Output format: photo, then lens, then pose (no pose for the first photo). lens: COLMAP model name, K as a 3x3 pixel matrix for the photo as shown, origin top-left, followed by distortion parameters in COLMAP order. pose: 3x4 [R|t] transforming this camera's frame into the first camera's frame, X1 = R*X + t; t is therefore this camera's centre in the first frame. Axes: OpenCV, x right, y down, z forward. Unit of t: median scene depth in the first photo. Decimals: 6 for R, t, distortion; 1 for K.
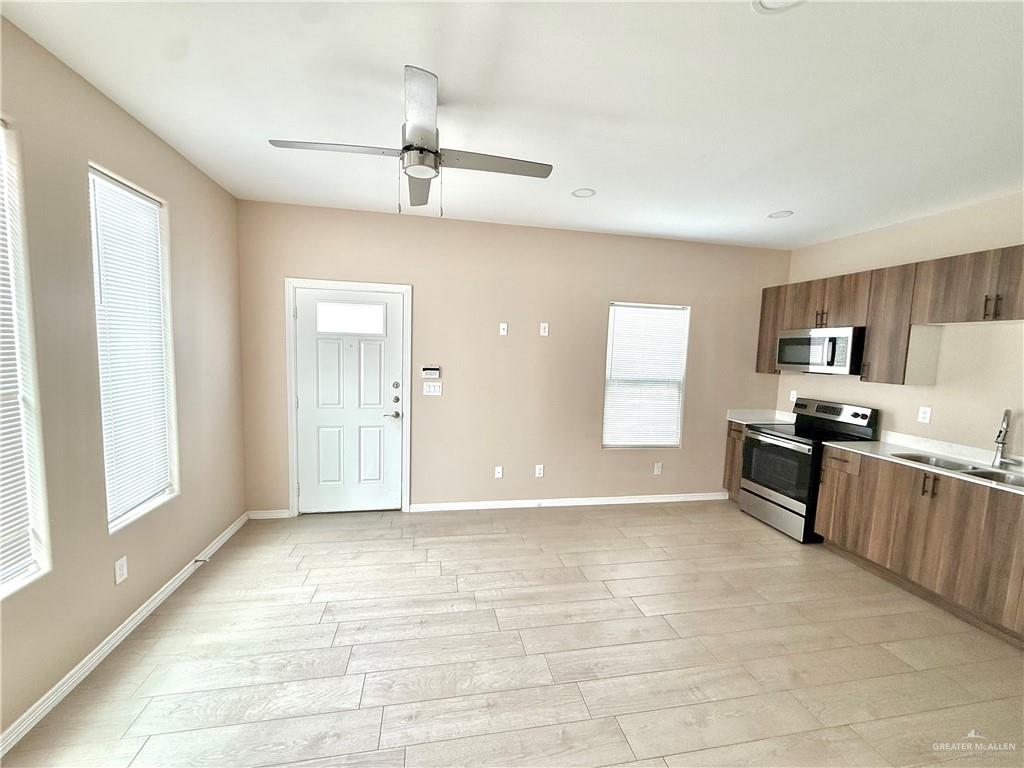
lens RADIAL K [[413.0, 0, 512.1], [0, 413.0, 387.3], [0, 0, 1]] dist [-0.001401, -0.000085]
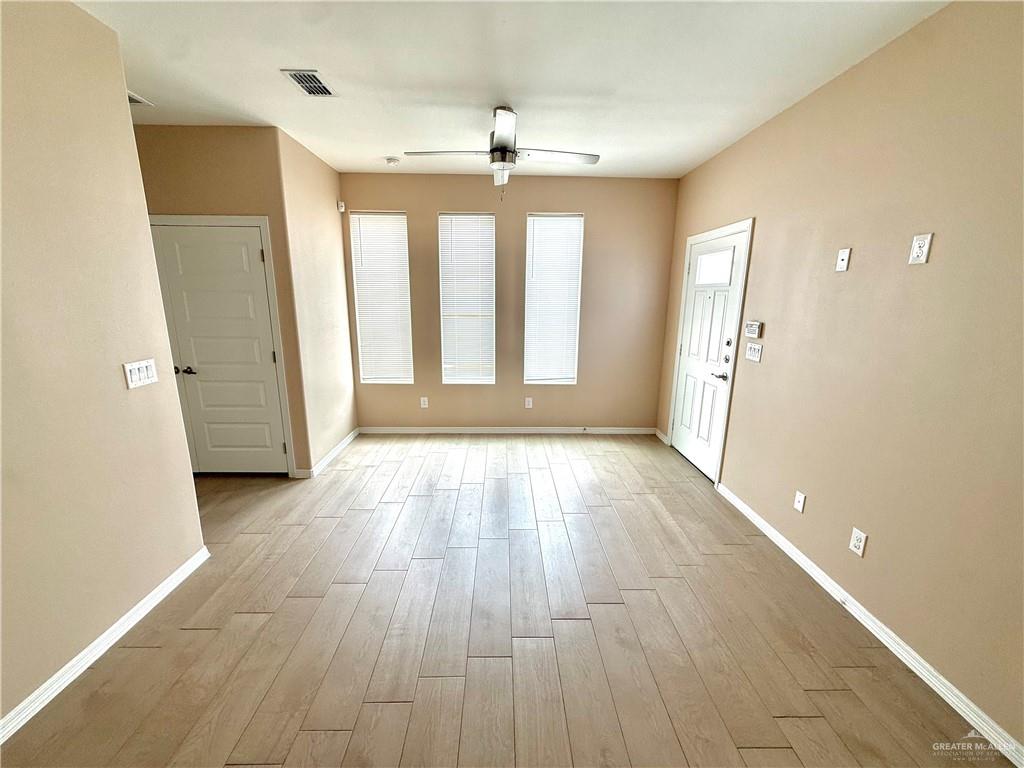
lens RADIAL K [[405.8, 0, 503.5], [0, 405.8, 392.4], [0, 0, 1]] dist [0.001508, 0.000094]
pose [[-0.187185, 0.197367, -0.962293, 0.739752], [-0.112188, 0.968903, 0.220546, -0.044753], [0.975897, 0.149241, -0.159222, 0.788268]]
